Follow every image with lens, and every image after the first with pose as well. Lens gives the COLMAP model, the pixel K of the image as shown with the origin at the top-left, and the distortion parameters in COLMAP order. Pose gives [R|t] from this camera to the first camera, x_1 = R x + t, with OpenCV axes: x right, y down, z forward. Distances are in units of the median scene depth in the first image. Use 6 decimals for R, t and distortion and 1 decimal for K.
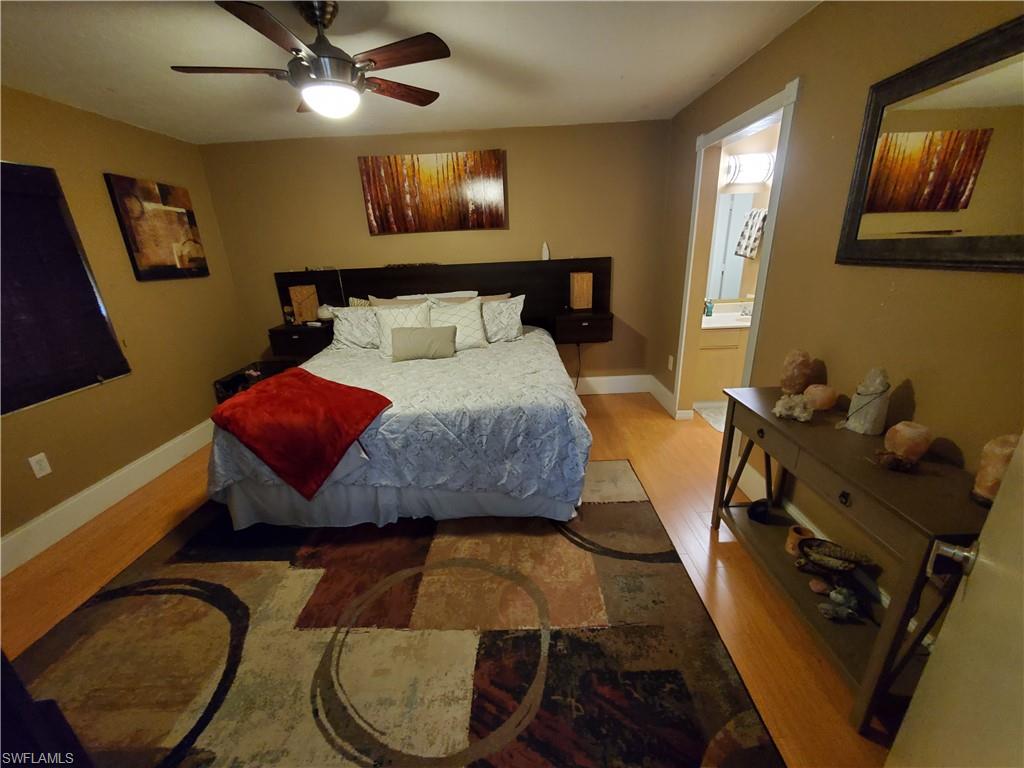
lens RADIAL K [[407.9, 0, 512.0], [0, 407.9, 384.0], [0, 0, 1]] dist [0.000135, 0.000013]
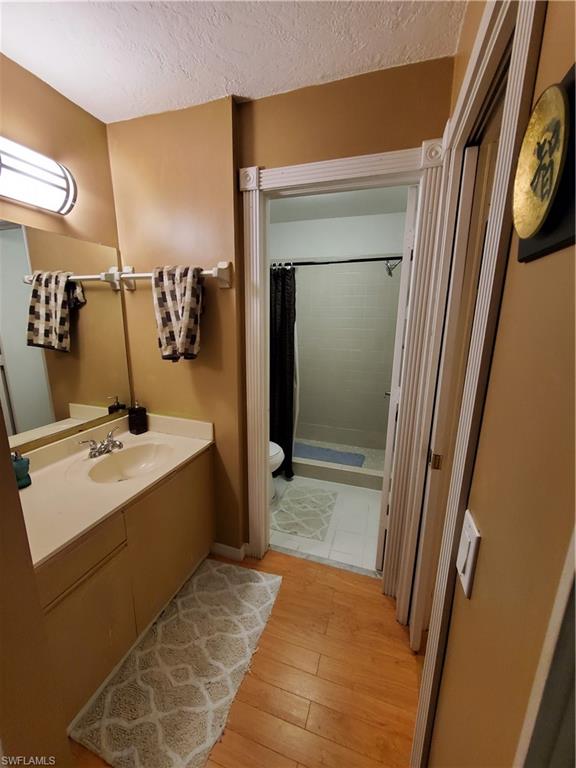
lens RADIAL K [[305.9, 0, 288.0], [0, 305.9, 384.0], [0, 0, 1]] dist [0.000135, 0.000013]
pose [[0.303643, -0.165023, 0.938386, 0.258104], [0.291207, 0.953832, 0.073511, -0.199451], [-0.907193, 0.250943, 0.337680, 0.565268]]
